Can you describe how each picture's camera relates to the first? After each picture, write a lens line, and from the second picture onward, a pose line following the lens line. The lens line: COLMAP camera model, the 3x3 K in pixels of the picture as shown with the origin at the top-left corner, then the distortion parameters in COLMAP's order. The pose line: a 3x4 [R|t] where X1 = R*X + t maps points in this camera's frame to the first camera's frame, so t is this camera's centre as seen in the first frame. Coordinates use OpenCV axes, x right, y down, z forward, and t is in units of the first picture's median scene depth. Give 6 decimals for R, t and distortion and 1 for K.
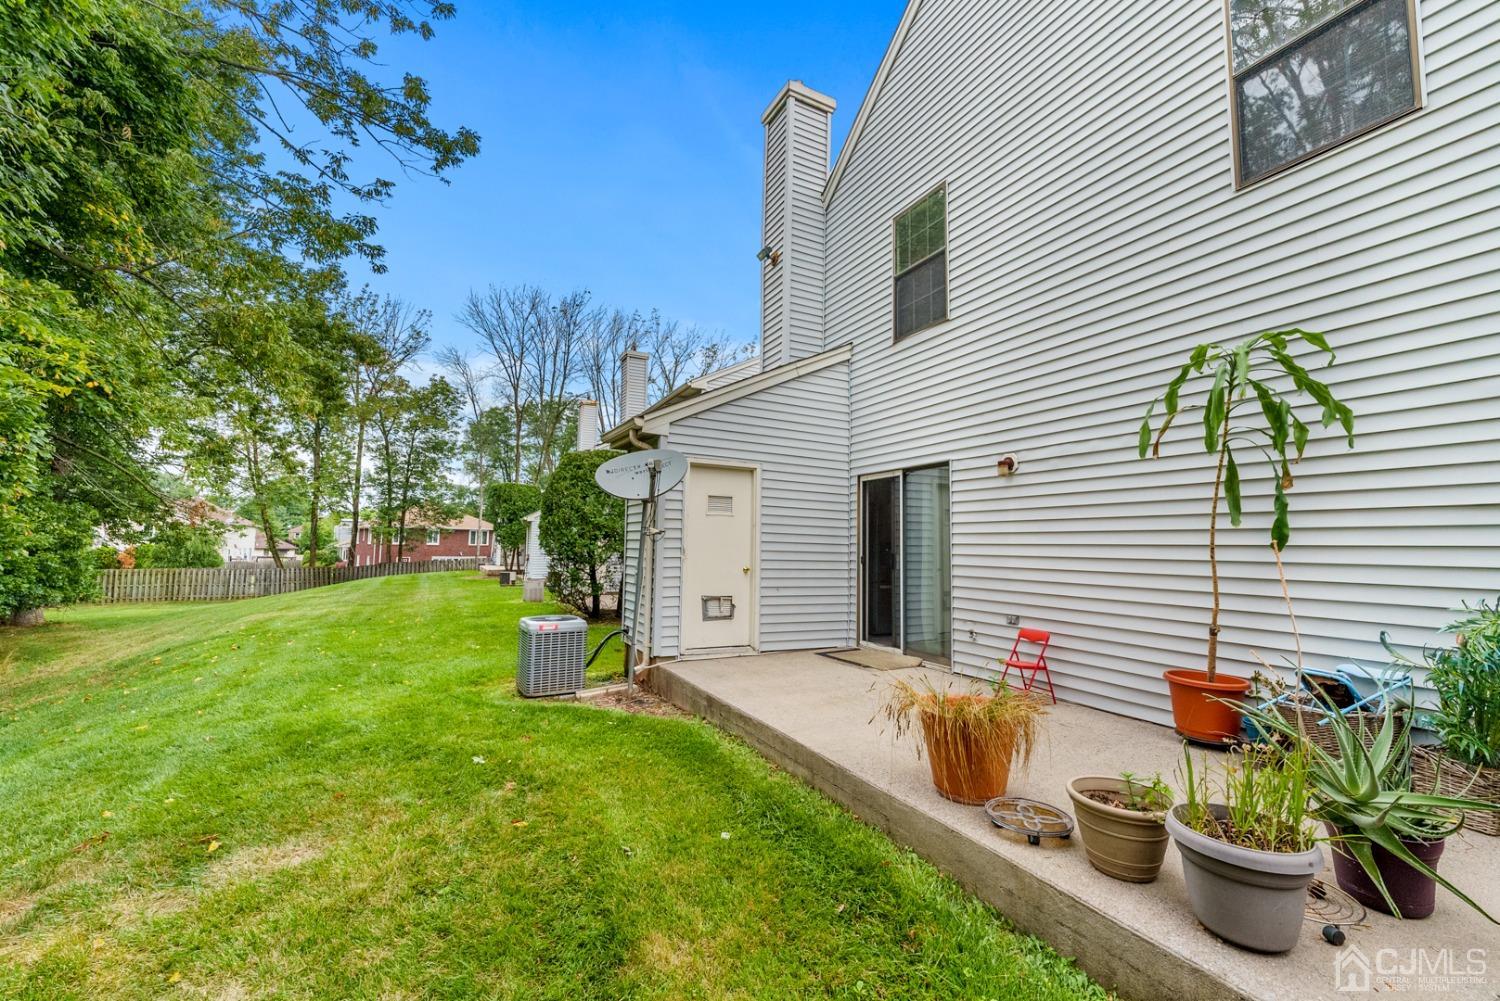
lens RADIAL K [[613.2, 0, 755.0], [0, 613.2, 495.5], [0, 0, 1]] dist [-0.001460, -0.000927]
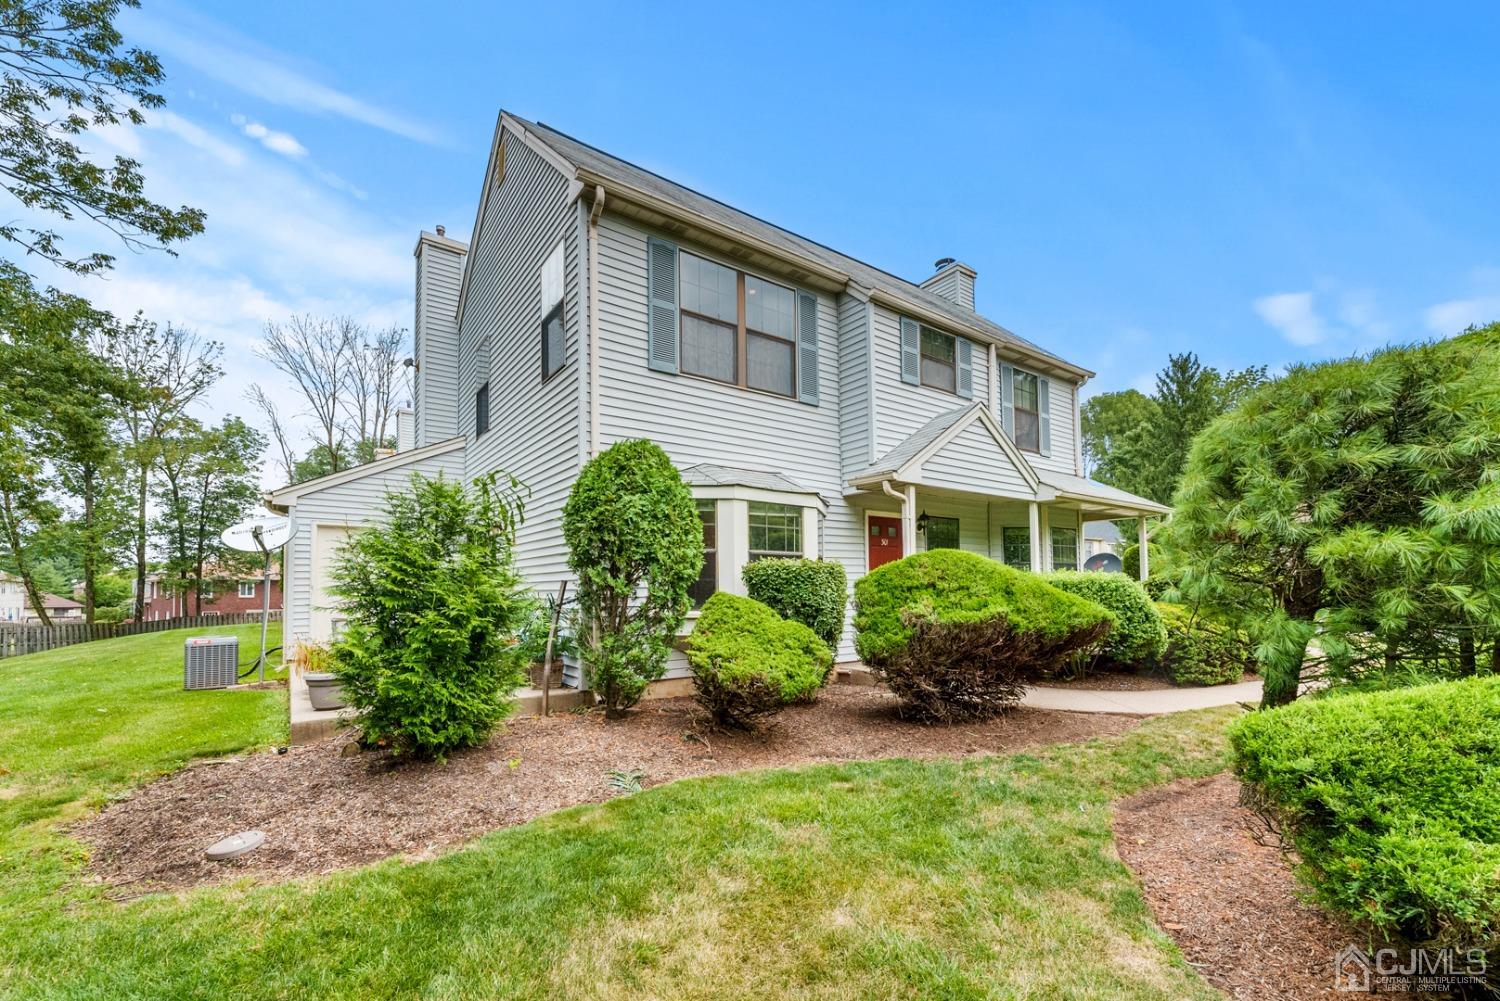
lens RADIAL K [[644.5, 0, 750.3], [0, 644.5, 567.0], [0, 0, 1]] dist [0.002585, 0.000501]
pose [[0.987903, -0.019026, 0.153904, 0.103244], [0.011821, 0.998797, 0.047596, -0.002576], [-0.154624, -0.045201, 0.986939, -0.099447]]
